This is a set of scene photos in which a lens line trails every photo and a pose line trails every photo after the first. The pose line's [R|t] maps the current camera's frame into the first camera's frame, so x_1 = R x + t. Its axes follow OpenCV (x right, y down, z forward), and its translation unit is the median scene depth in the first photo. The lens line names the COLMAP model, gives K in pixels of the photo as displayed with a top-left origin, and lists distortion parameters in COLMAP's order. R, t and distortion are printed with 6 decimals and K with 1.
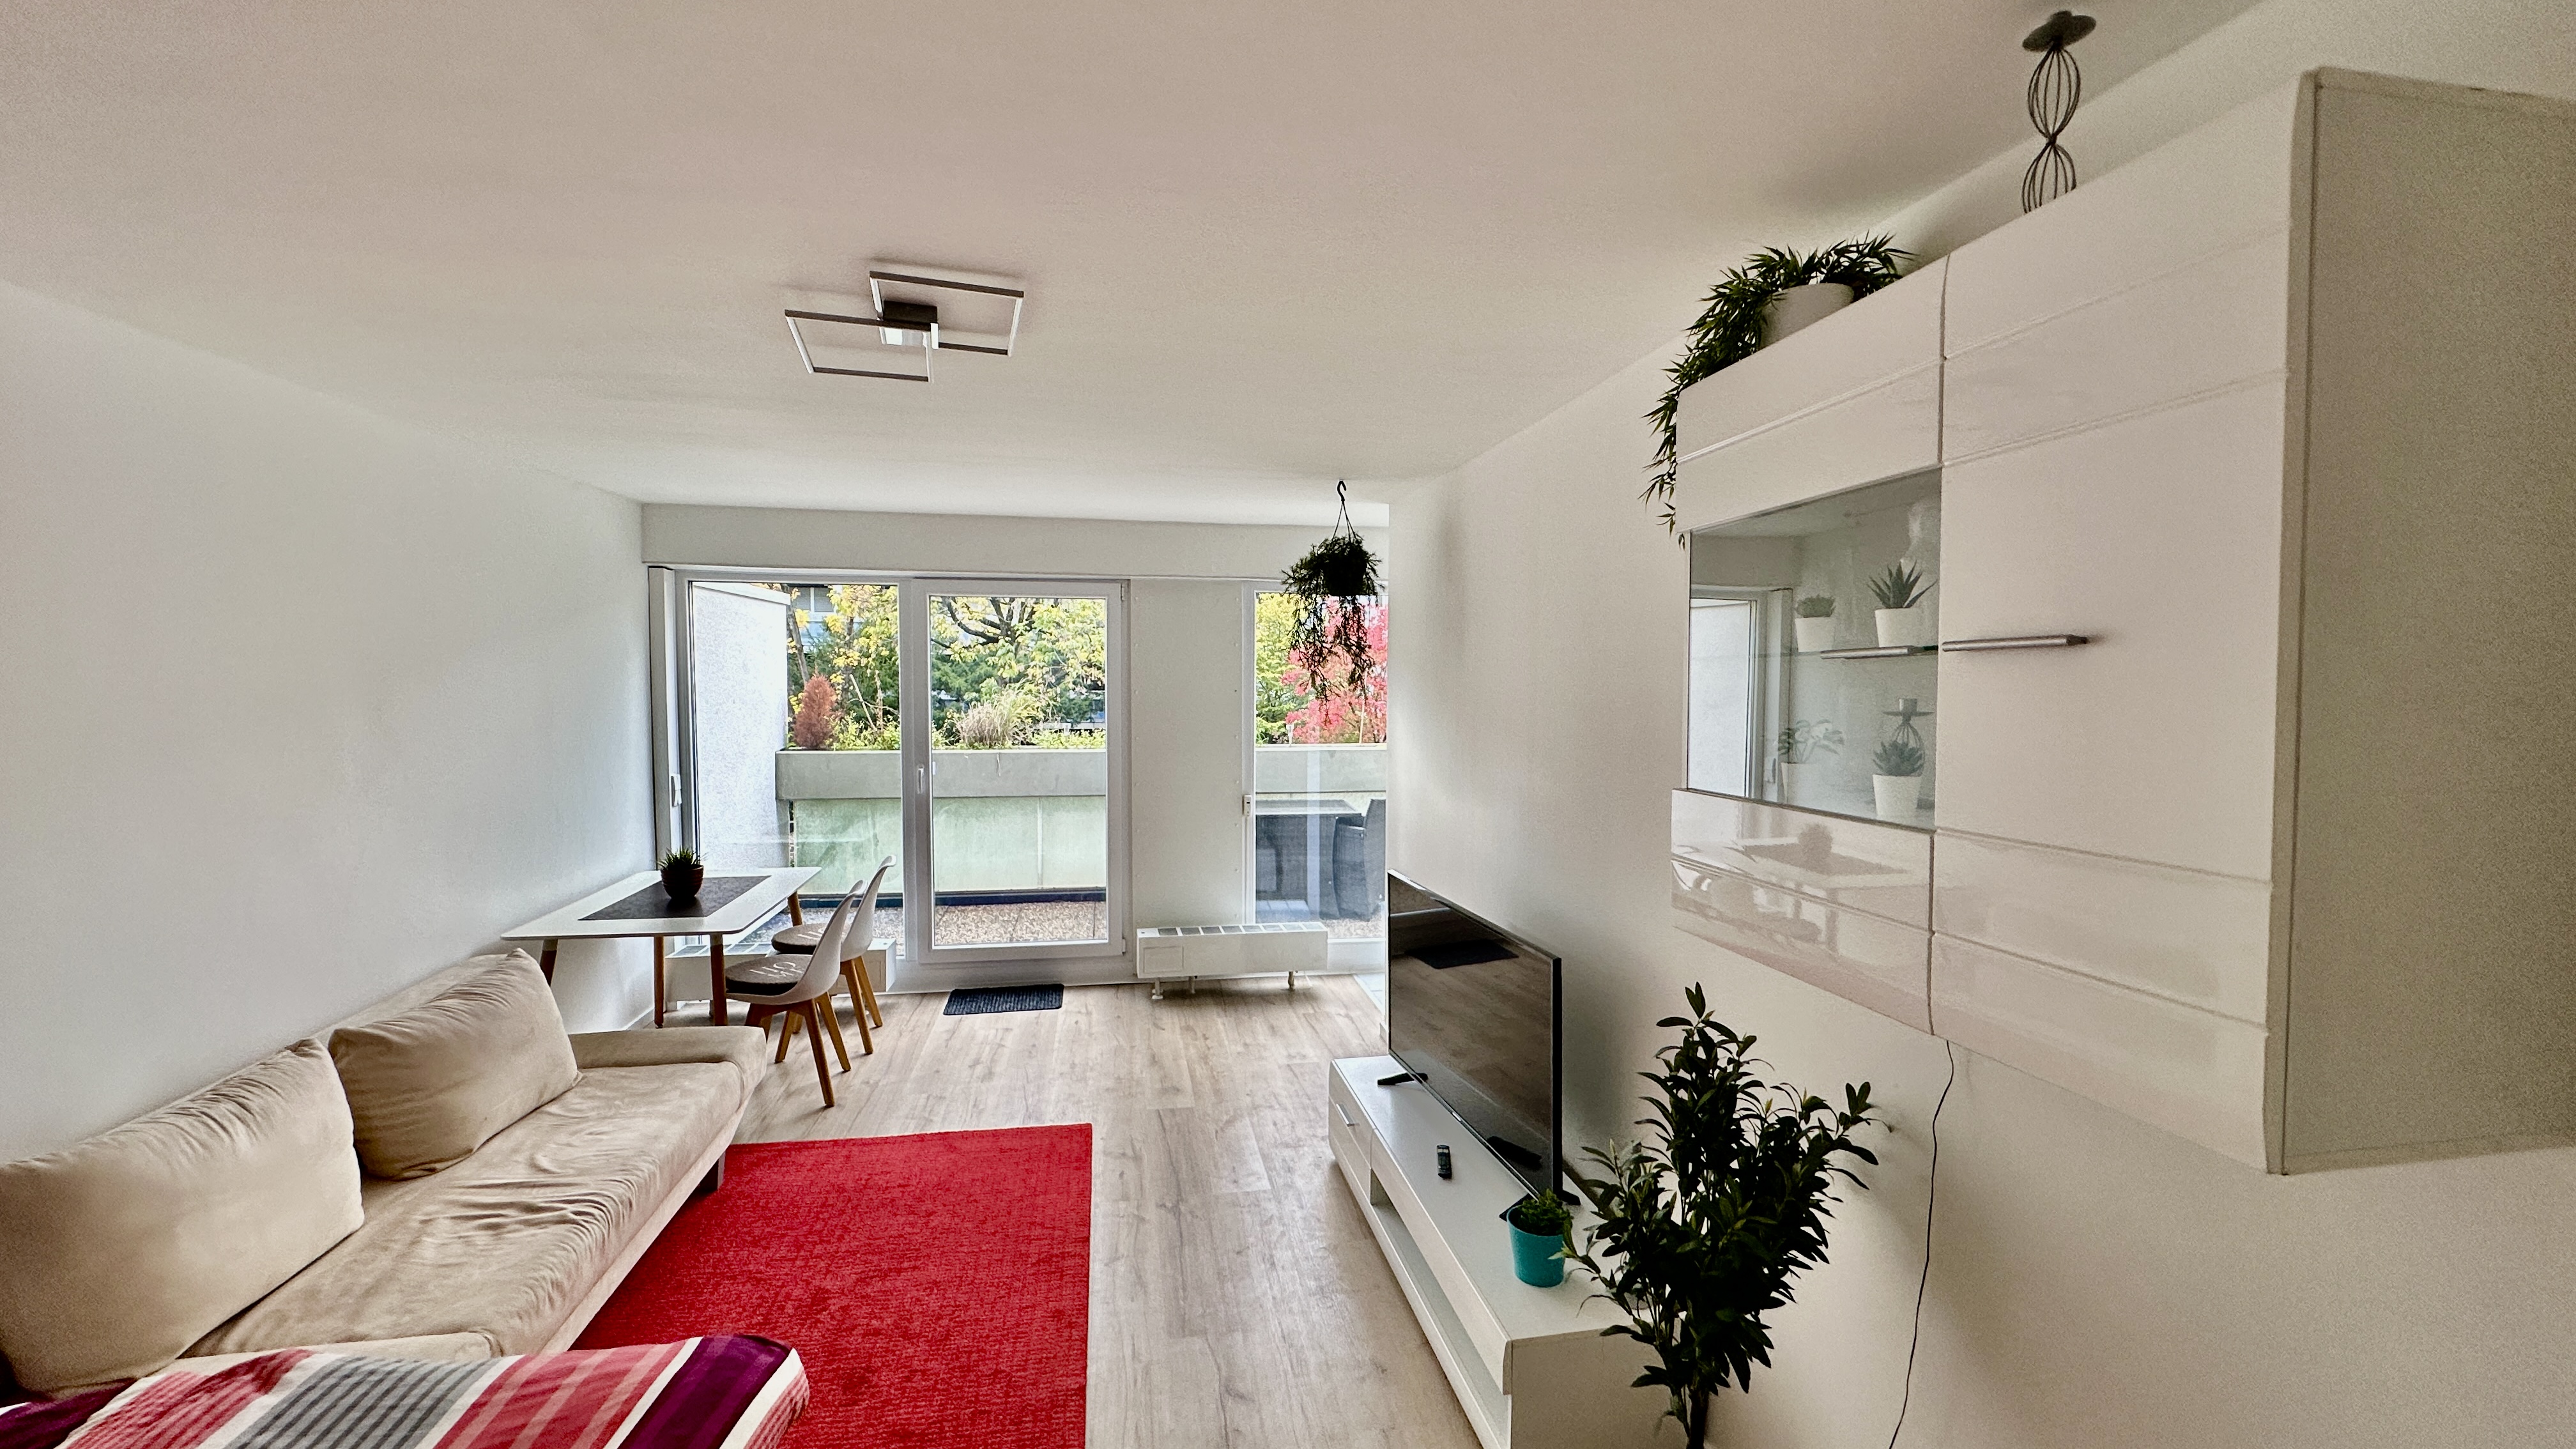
lens RADIAL K [[1023.4, 0, 1288.0], [0, 1023.4, 724.5], [0, 0, 1]] dist [-0.000848, 0.000374]
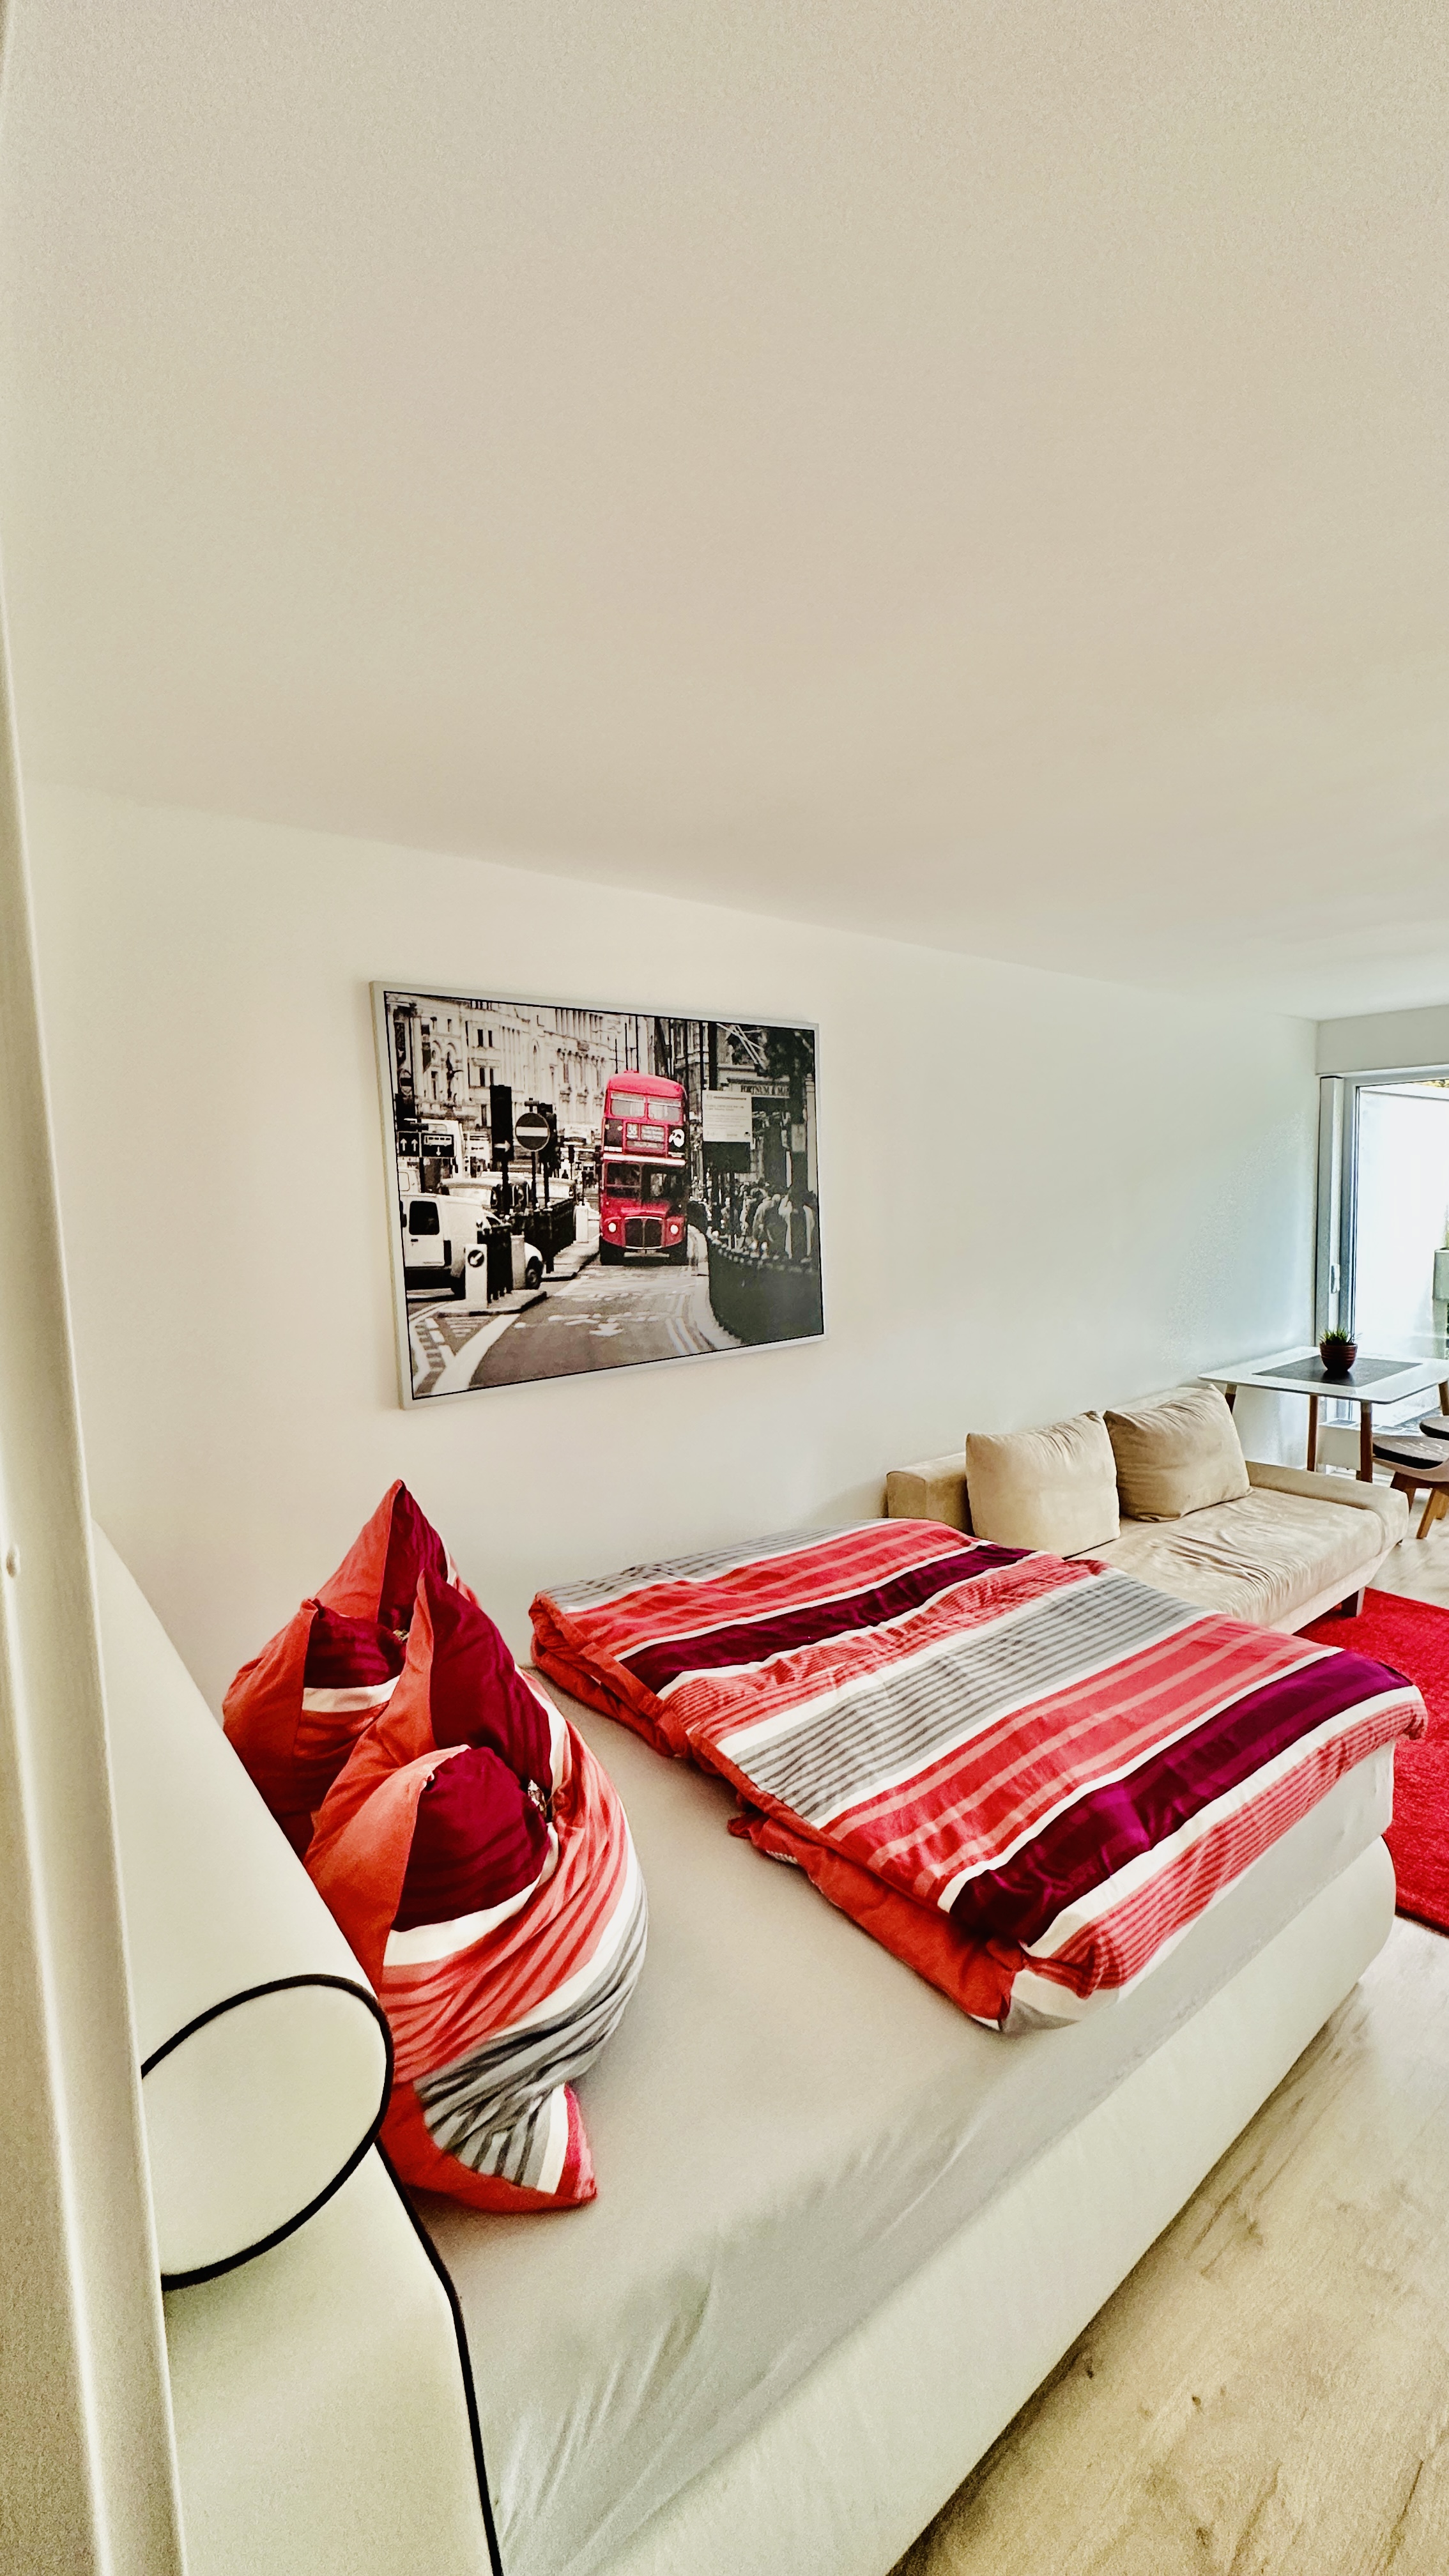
lens RADIAL K [[1023.4, 0, 730.1], [0, 1023.4, 1282.8], [0, 0, 1]] dist [-0.000848, 0.000374]
pose [[0.479177, 0.058928, -0.875738, 0.082292], [-0.017308, 0.998184, 0.057697, 0.022083], [0.877548, -0.012490, 0.479327, -0.149405]]
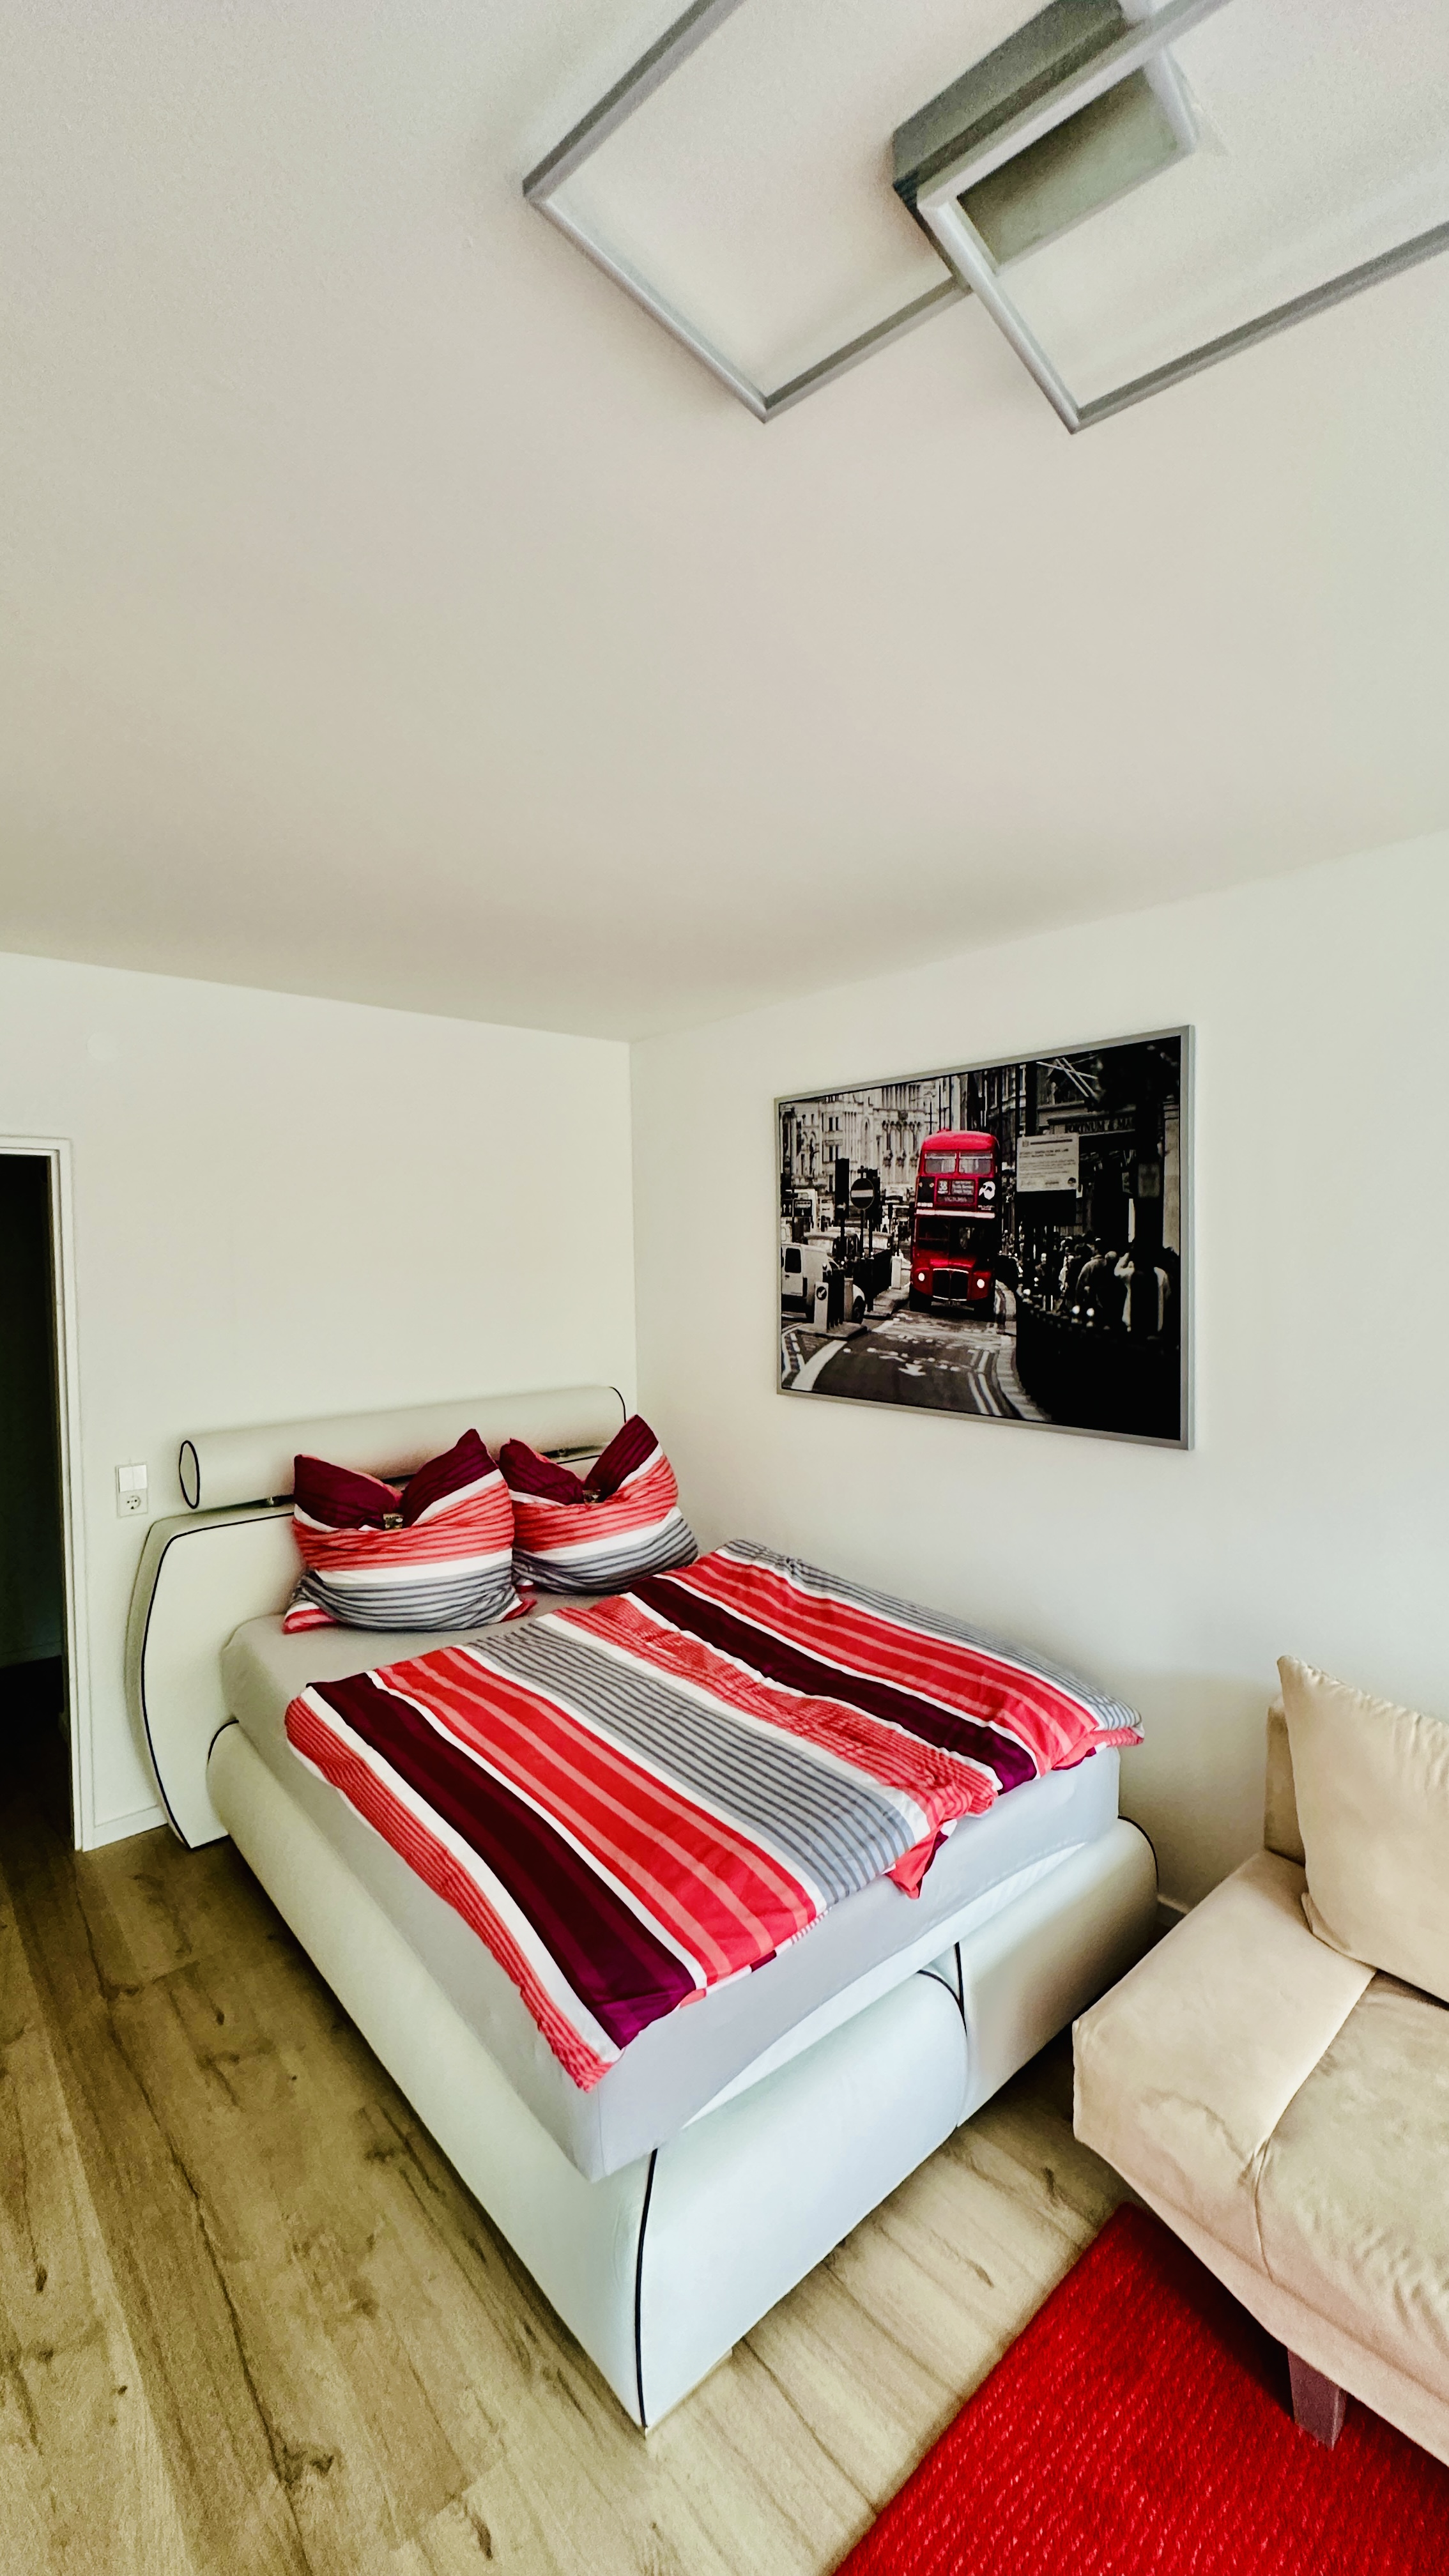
lens RADIAL K [[1023.4, 0, 730.1], [0, 1023.4, 1282.8], [0, 0, 1]] dist [-0.000848, 0.000374]
pose [[-0.852612, 0.025118, -0.521940, -0.062984], [-0.021670, 0.996285, 0.083343, -0.033036], [0.522095, 0.082370, -0.848901, 0.738027]]
